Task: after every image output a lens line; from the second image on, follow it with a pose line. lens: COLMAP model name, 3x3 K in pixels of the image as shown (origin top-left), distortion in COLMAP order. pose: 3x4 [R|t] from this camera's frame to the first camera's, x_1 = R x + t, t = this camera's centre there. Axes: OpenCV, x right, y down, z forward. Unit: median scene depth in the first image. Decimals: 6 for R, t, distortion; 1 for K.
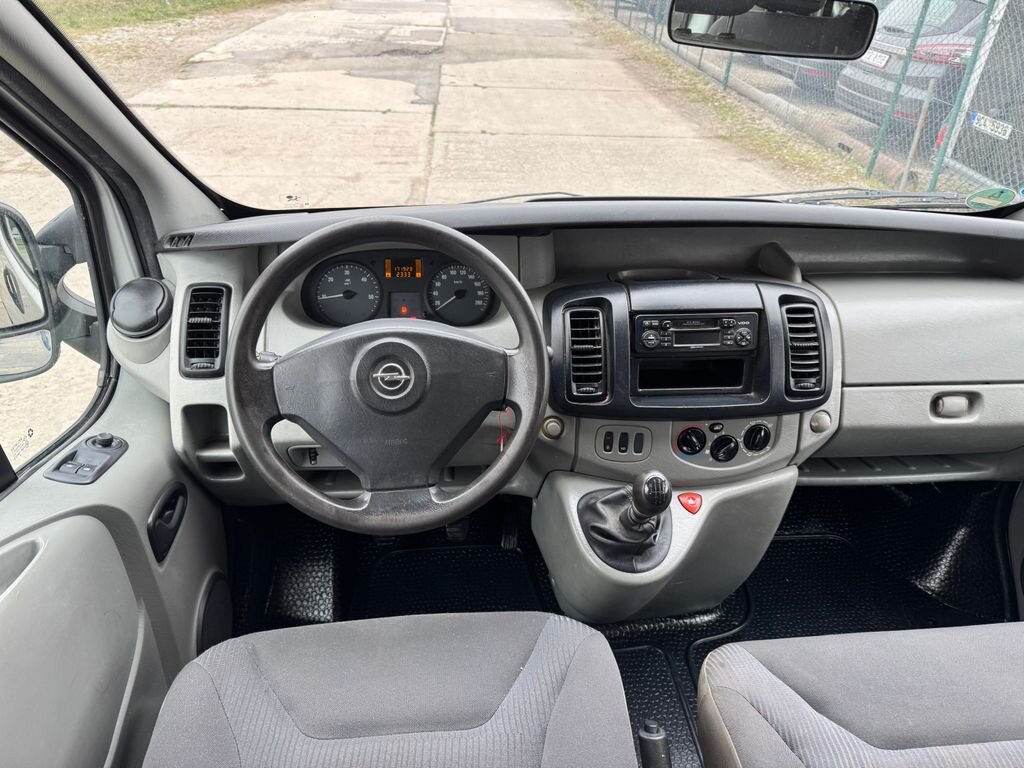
lens RADIAL K [[712.7, 0, 512.0], [0, 712.7, 384.0], [0, 0, 1]] dist [0.060681, -0.053514]
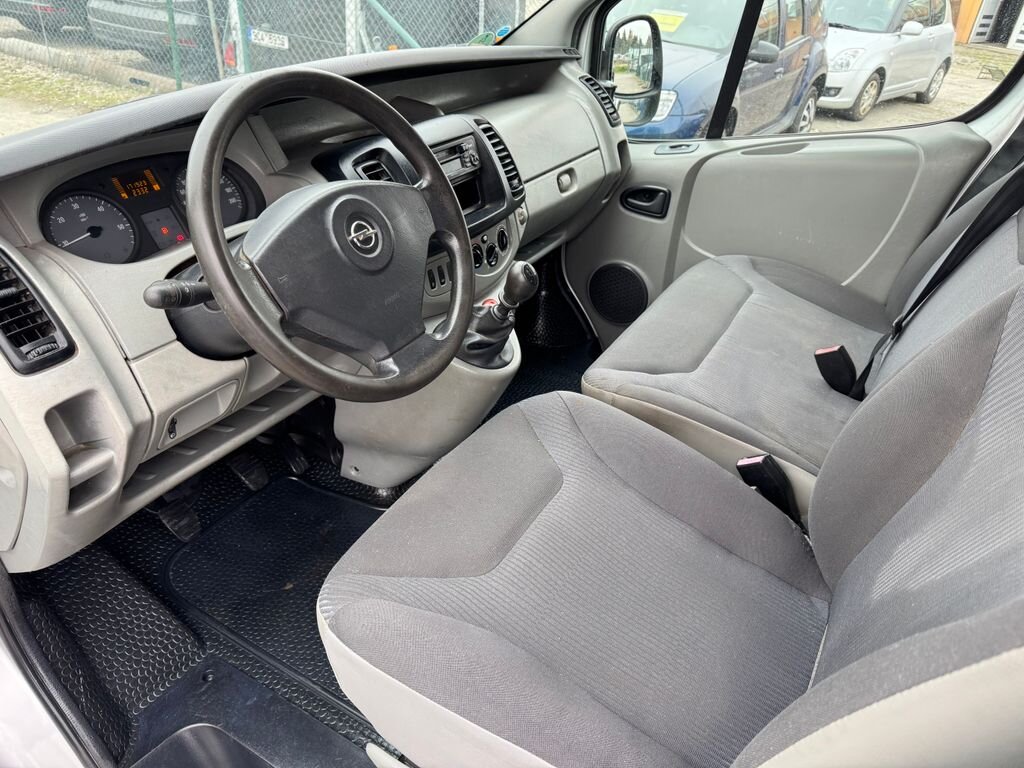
lens RADIAL K [[712.7, 0, 512.0], [0, 712.7, 384.0], [0, 0, 1]] dist [0.060681, -0.053514]
pose [[0.587395, -0.435931, 0.681858, -0.603122], [0.390724, 0.890588, 0.232783, 0.016997], [-0.708732, 0.129683, 0.693456, 0.171063]]
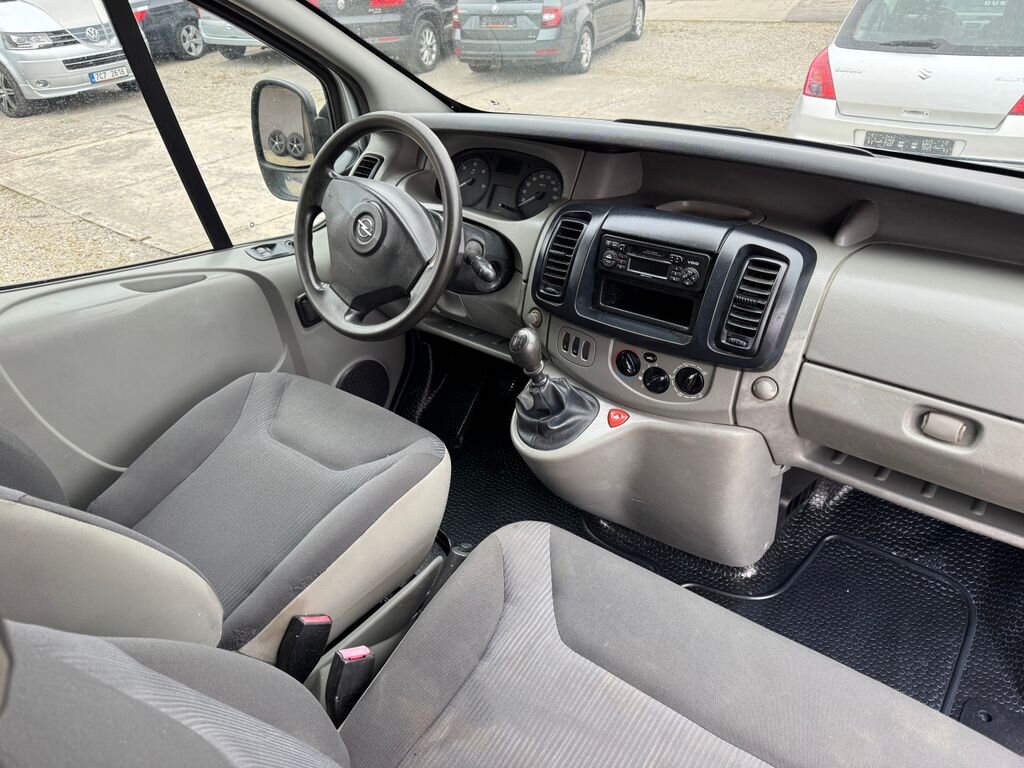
lens RADIAL K [[712.7, 0, 512.0], [0, 712.7, 384.0], [0, 0, 1]] dist [0.060681, -0.053514]
pose [[0.728885, 0.318411, -0.606086, 0.779631], [-0.250092, 0.947920, 0.197232, -0.057617], [0.637322, 0.007818, 0.770558, 0.068070]]
